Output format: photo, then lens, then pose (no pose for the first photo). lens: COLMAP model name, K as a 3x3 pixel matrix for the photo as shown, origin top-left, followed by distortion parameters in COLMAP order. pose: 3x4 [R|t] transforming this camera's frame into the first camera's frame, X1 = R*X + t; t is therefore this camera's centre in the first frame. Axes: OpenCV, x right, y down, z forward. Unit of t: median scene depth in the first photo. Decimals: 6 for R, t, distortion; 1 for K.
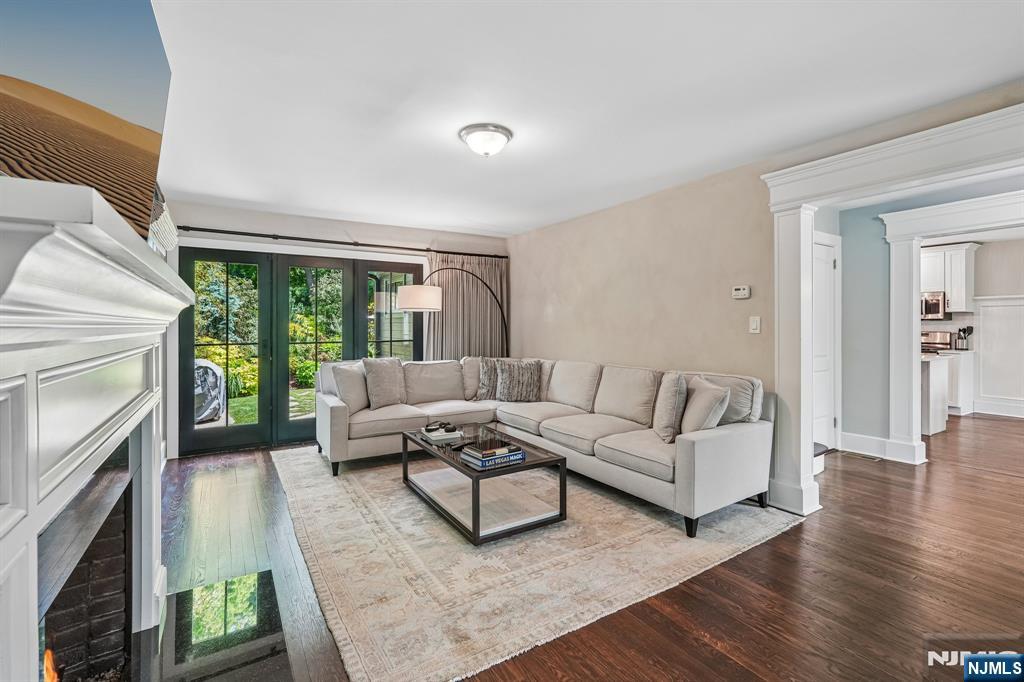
lens RADIAL K [[455.9, 0, 491.1], [0, 455.9, 326.6], [0, 0, 1]] dist [-0.014285, 0.006479]
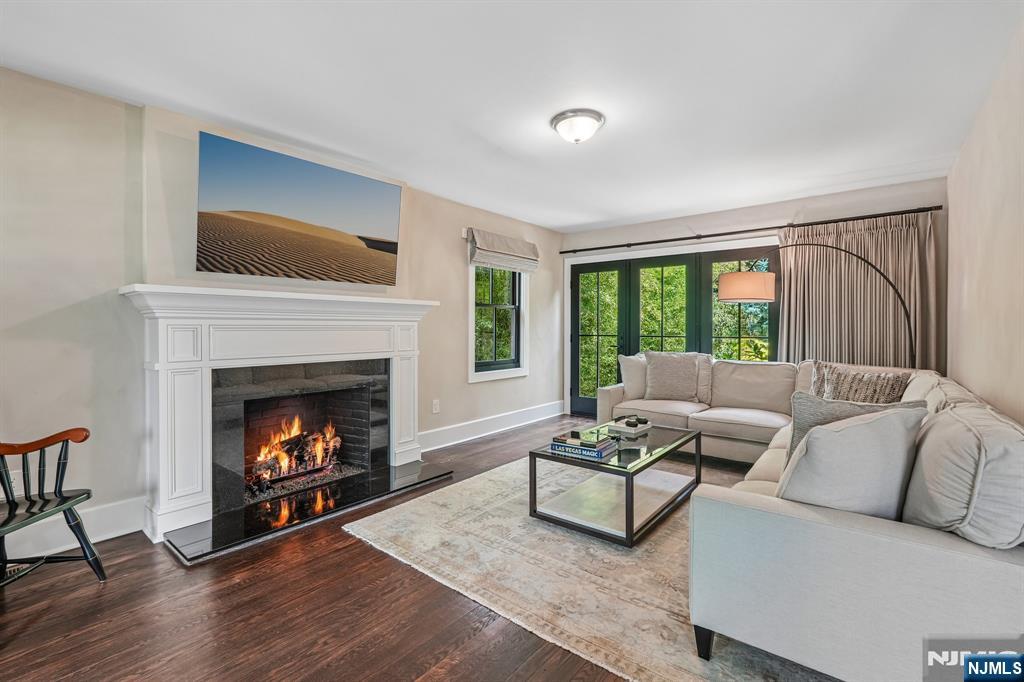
lens RADIAL K [[455.9, 0, 512.1], [0, 455.9, 321.4], [0, 0, 1]] dist [-0.014285, 0.006479]
pose [[0.335513, -0.011054, -0.941971, 0.892134], [-0.007669, 0.999866, -0.014464, 0.032866], [0.942004, 0.012077, 0.335383, 0.541802]]
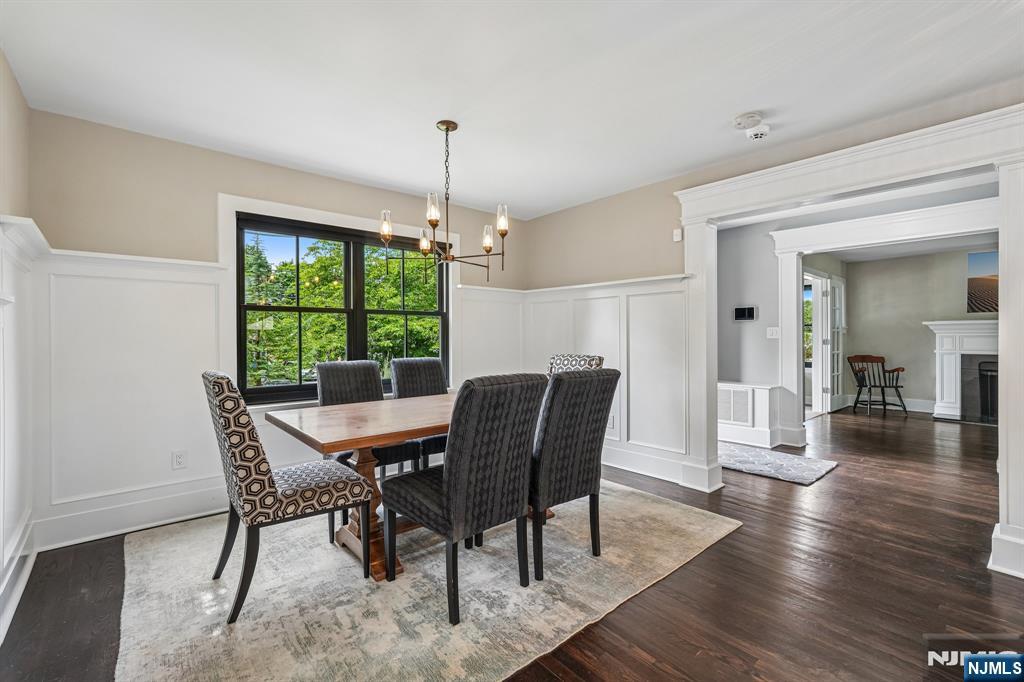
lens RADIAL K [[455.9, 0, 514.9], [0, 455.9, 340.6], [0, 0, 1]] dist [-0.014285, 0.006479]
pose [[-0.982676, 0.000939, -0.185332, 4.193971], [-0.000850, 0.999954, 0.009574, 0.045160], [0.185332, 0.009565, -0.982629, 3.913394]]
